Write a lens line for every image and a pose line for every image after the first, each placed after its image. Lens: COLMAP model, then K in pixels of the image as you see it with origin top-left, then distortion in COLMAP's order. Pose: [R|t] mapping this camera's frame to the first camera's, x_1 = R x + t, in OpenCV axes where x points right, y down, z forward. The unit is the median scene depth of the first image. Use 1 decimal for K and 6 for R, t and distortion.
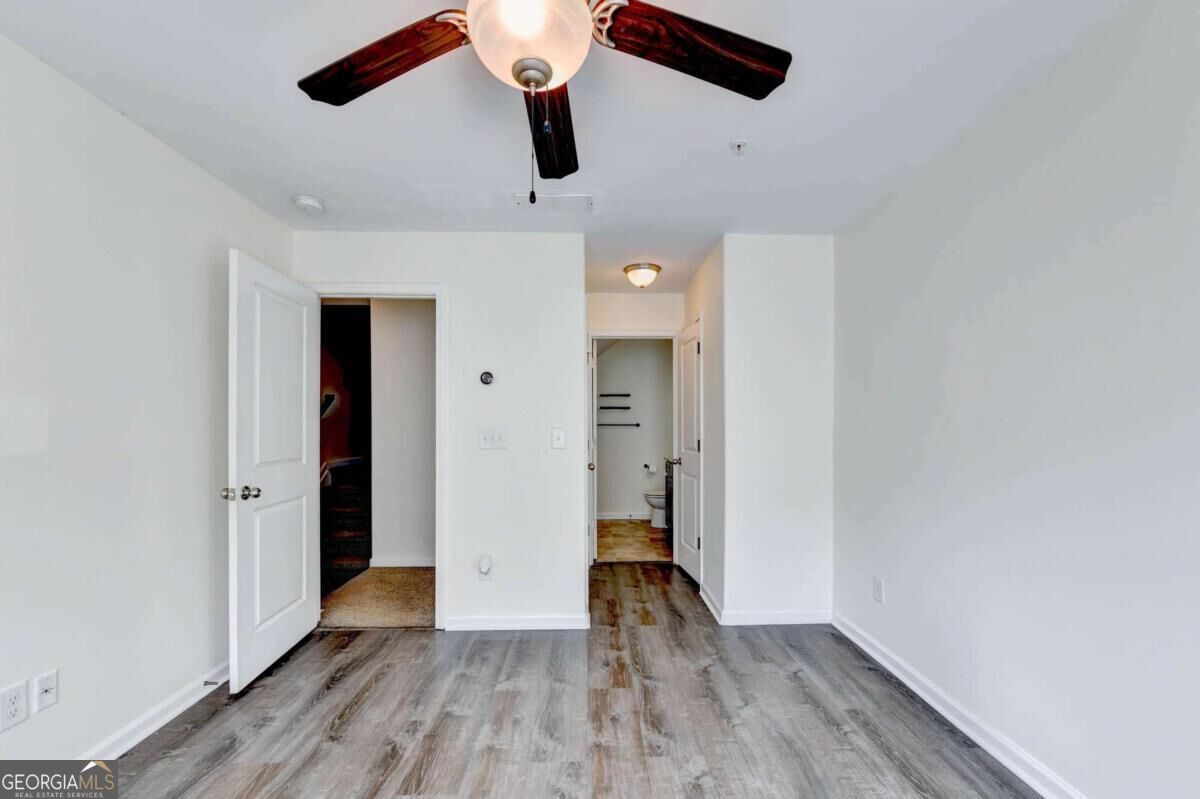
lens RADIAL K [[488.9, 0, 602.4], [0, 488.9, 424.9], [0, 0, 1]] dist [-0.005935, -0.001152]
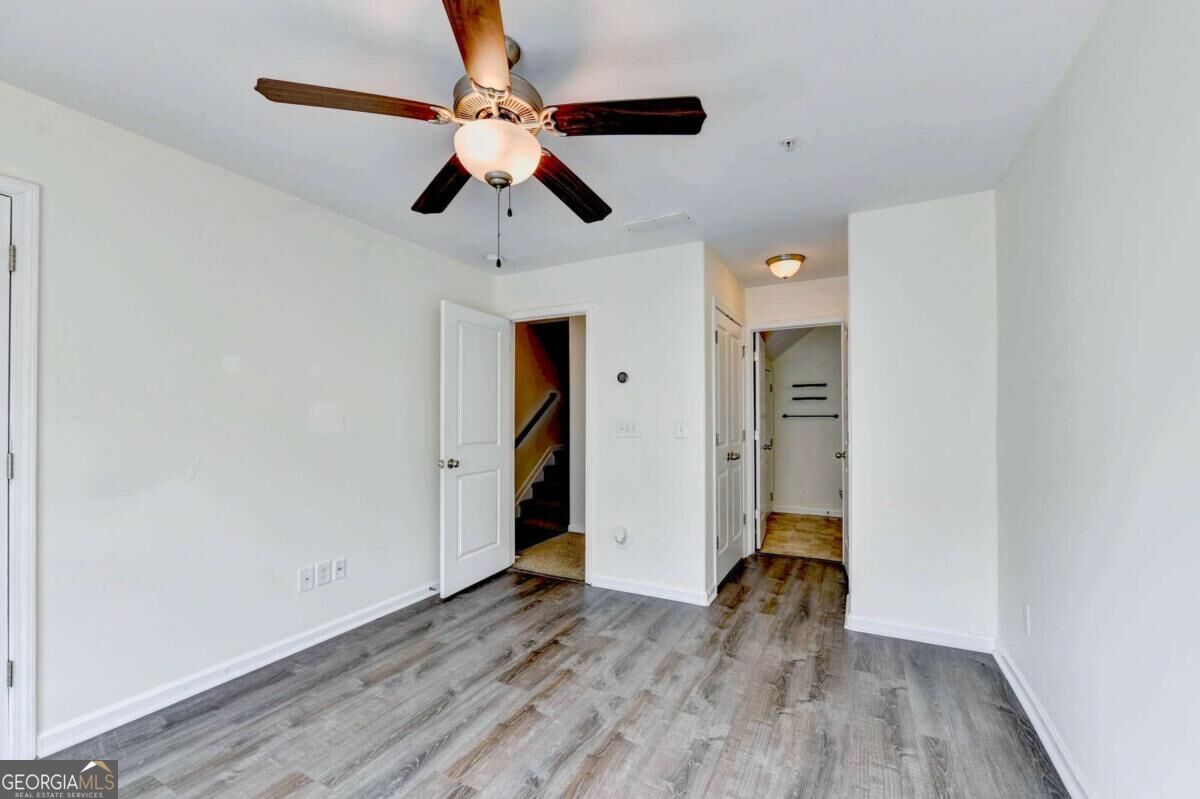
lens RADIAL K [[488.9, 0, 620.6], [0, 488.9, 411.8], [0, 0, 1]] dist [-0.005935, -0.001152]
pose [[0.877974, -0.006336, -0.478666, 0.381272], [0.002407, 0.999958, -0.008821, -0.002790], [0.478702, 0.006593, 0.877953, -0.047425]]
